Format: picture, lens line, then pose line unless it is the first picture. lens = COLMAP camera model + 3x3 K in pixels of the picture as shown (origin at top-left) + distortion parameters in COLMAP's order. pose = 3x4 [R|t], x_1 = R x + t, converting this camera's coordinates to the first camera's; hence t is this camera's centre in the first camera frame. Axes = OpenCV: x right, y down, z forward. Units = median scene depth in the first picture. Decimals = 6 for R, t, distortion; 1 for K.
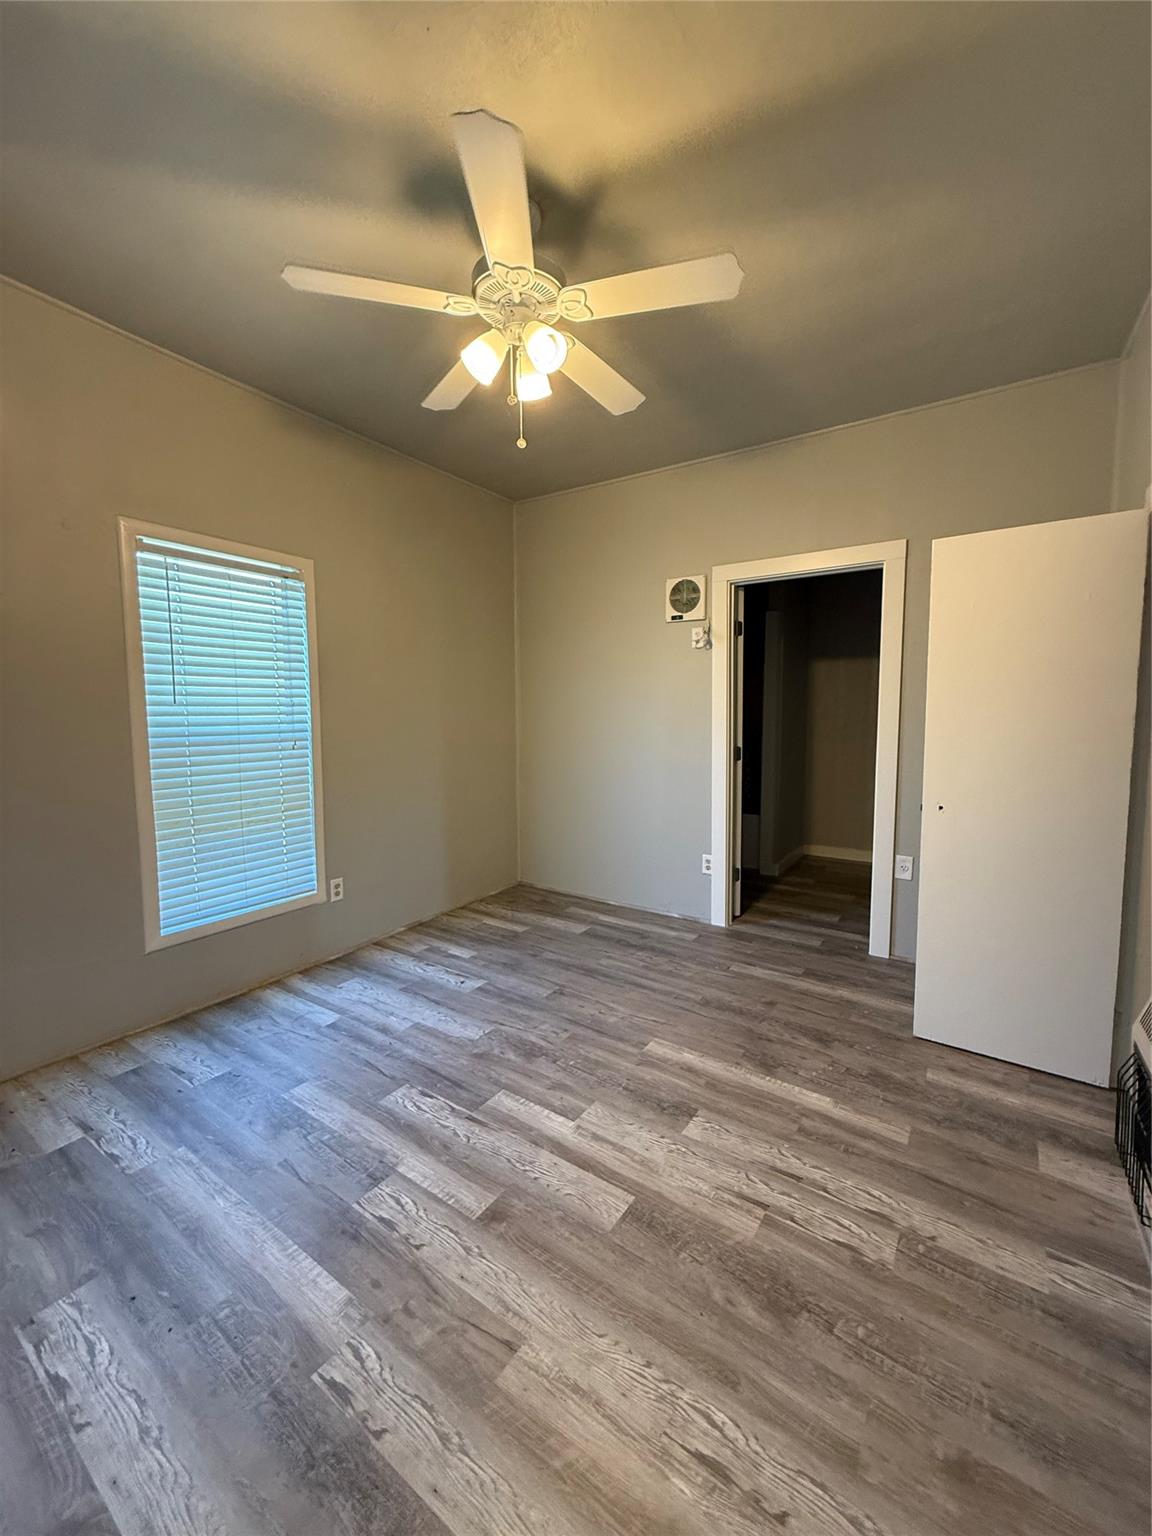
lens RADIAL K [[613.2, 0, 573.9], [0, 613.2, 766.0], [0, 0, 1]] dist [0.000766, 0.000098]
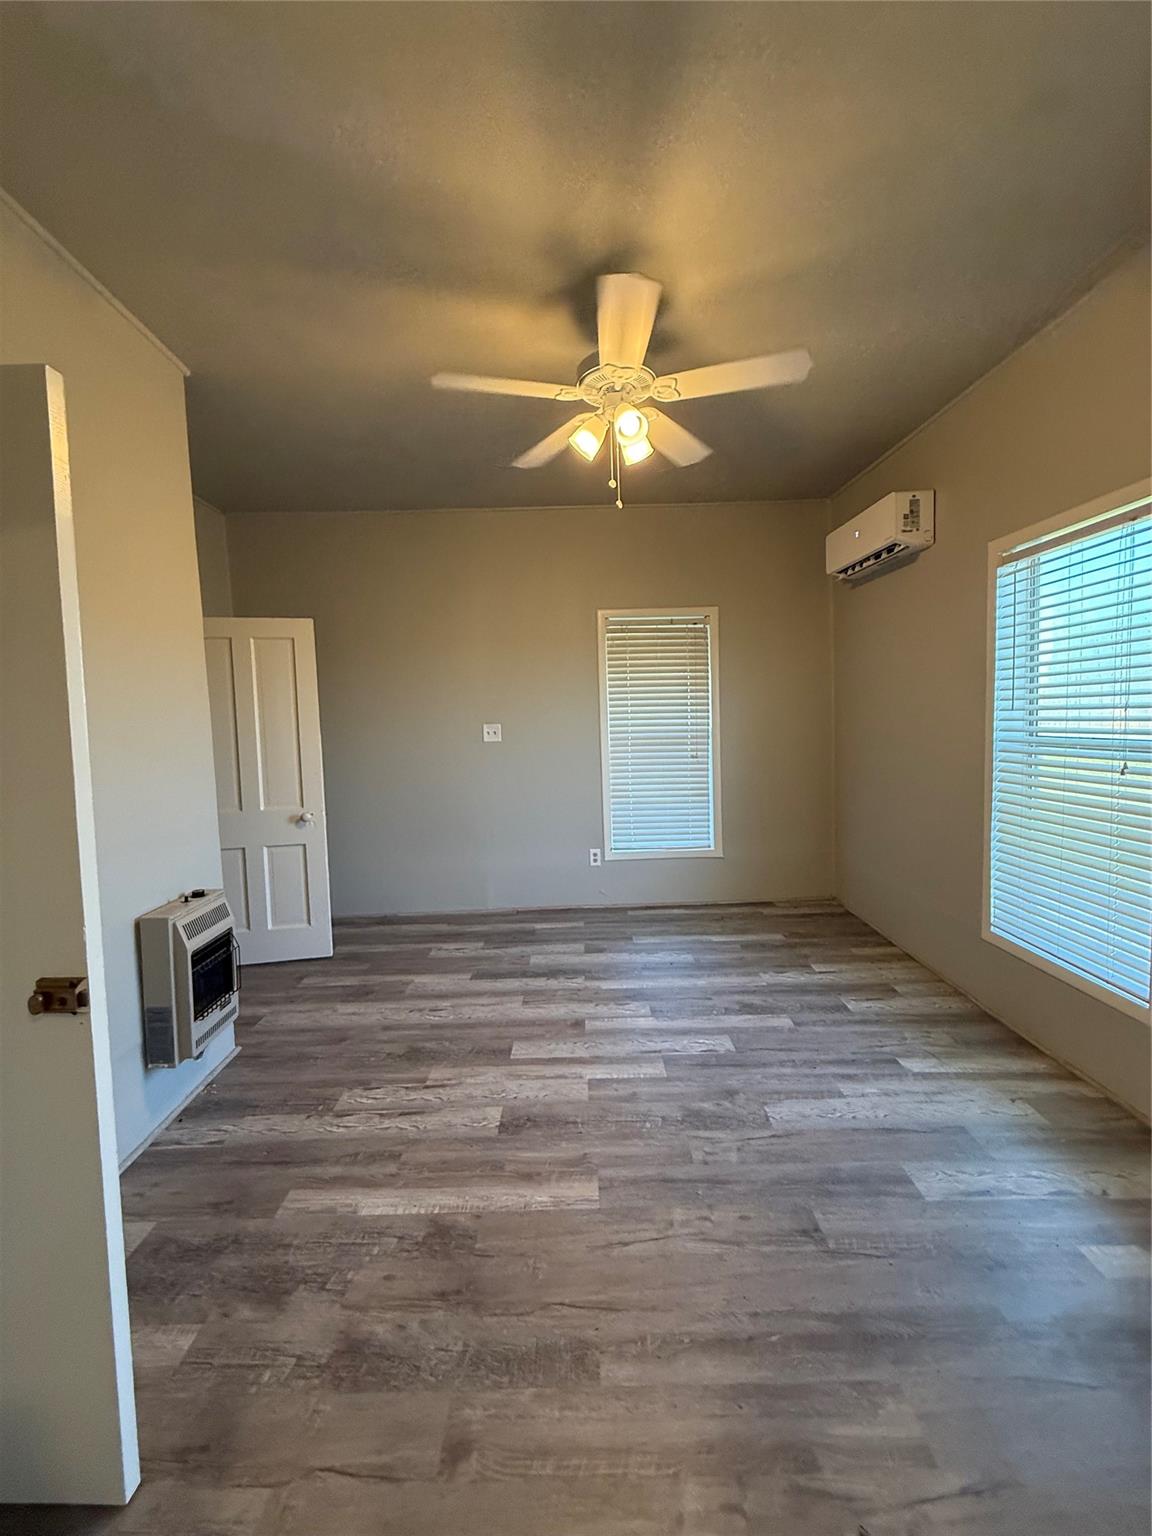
lens RADIAL K [[613.2, 0, 577.1], [0, 613.2, 761.7], [0, 0, 1]] dist [0.000766, 0.000098]
pose [[-0.821806, 0.064634, -0.566089, 0.597534], [-0.024222, 0.988683, 0.148048, -0.182418], [0.569252, 0.135379, -0.810941, 1.725339]]
